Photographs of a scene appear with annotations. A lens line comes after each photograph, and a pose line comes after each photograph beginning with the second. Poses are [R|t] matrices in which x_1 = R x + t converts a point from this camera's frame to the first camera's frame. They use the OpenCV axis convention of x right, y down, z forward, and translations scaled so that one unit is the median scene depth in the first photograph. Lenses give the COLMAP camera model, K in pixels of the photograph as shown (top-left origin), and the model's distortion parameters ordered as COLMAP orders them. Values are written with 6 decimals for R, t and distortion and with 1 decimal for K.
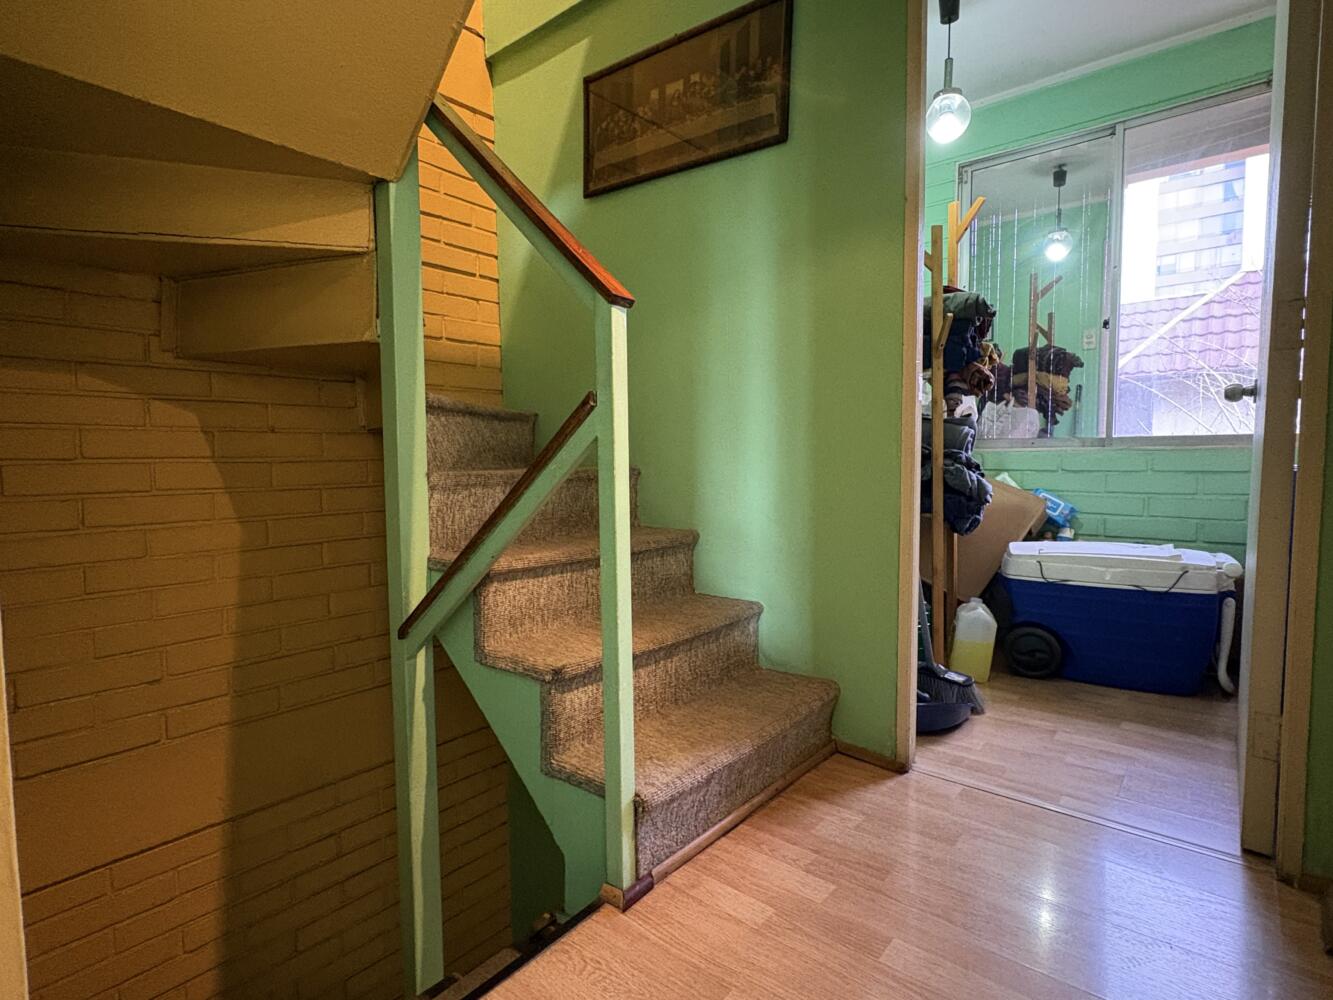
lens RADIAL K [[689.1, 0, 664.3], [0, 689.1, 502.9], [0, 0, 1]] dist [0.000283, -0.000246]
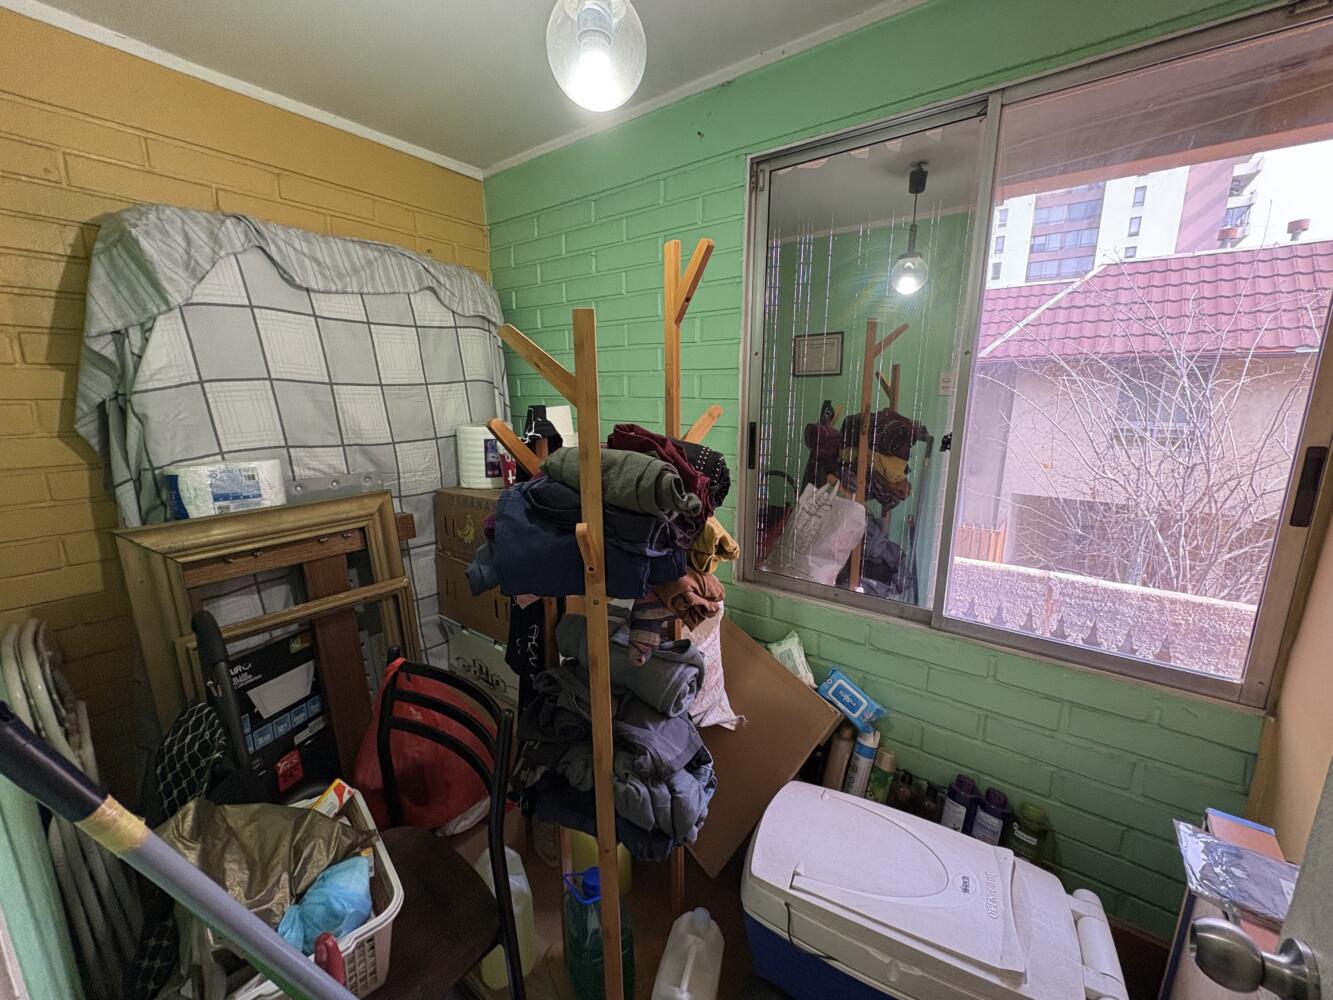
lens RADIAL K [[530.8, 0, 673.8], [0, 530.8, 501.3], [0, 0, 1]] dist [-0.000718, -0.000024]
pose [[0.998444, -0.002127, 0.055729, 0.286535], [-0.005671, 0.990221, 0.139393, -0.213981], [-0.055480, -0.139492, 0.988668, 0.412873]]
